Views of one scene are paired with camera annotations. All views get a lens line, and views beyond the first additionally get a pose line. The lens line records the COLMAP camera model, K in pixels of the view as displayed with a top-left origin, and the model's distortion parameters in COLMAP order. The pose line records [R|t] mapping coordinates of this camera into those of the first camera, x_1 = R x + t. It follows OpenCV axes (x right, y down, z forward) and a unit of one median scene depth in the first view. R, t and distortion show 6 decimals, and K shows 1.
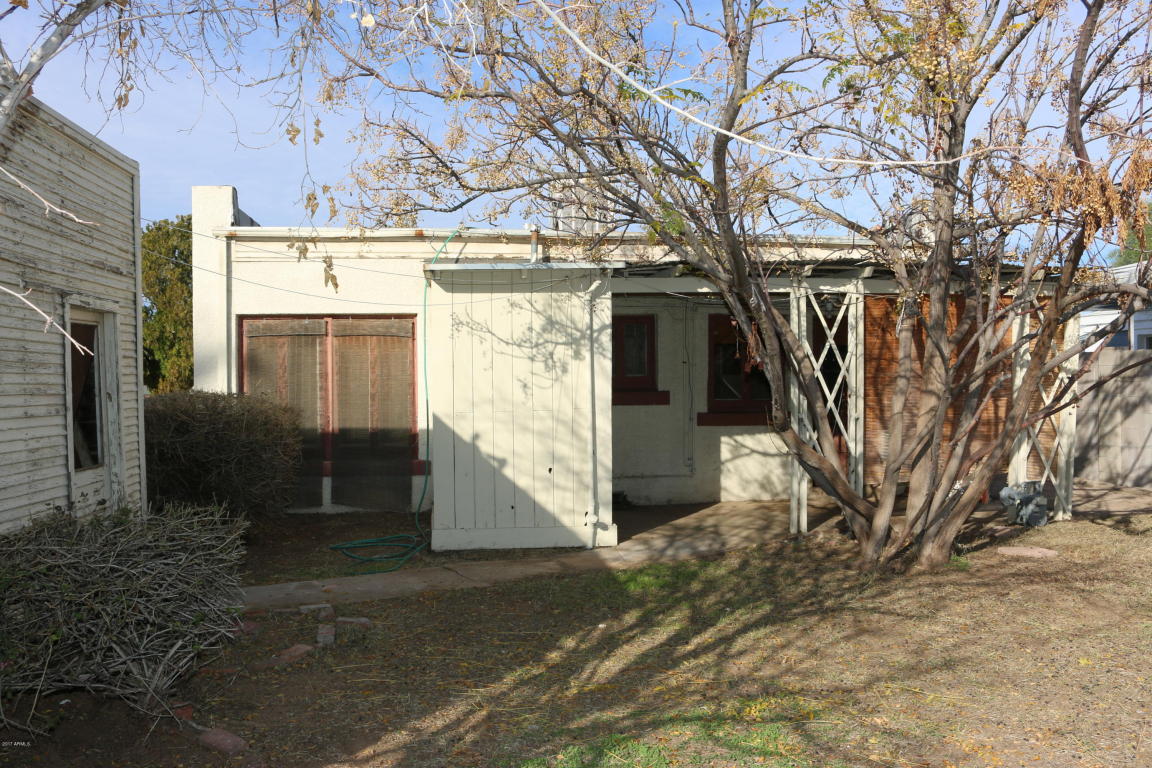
lens RADIAL K [[942.7, 0, 576.0], [0, 942.7, 384.0], [0, 0, 1]] dist [-0.158681, 0.124045]
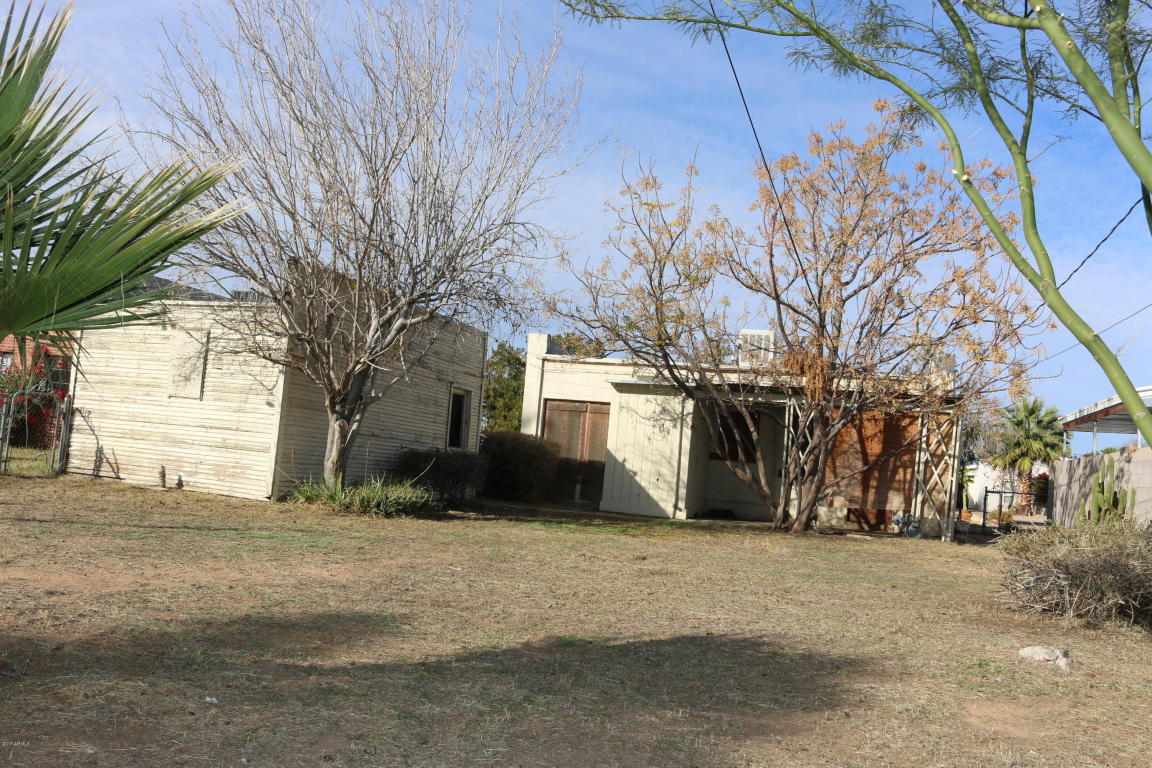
lens RADIAL K [[942.7, 0, 576.0], [0, 942.7, 384.0], [0, 0, 1]] dist [-0.158681, 0.124045]
pose [[0.900273, 0.052660, -0.432128, 0.706581], [-0.100609, 0.990951, -0.088844, 0.084566], [0.423539, 0.123460, 0.897425, -0.988218]]
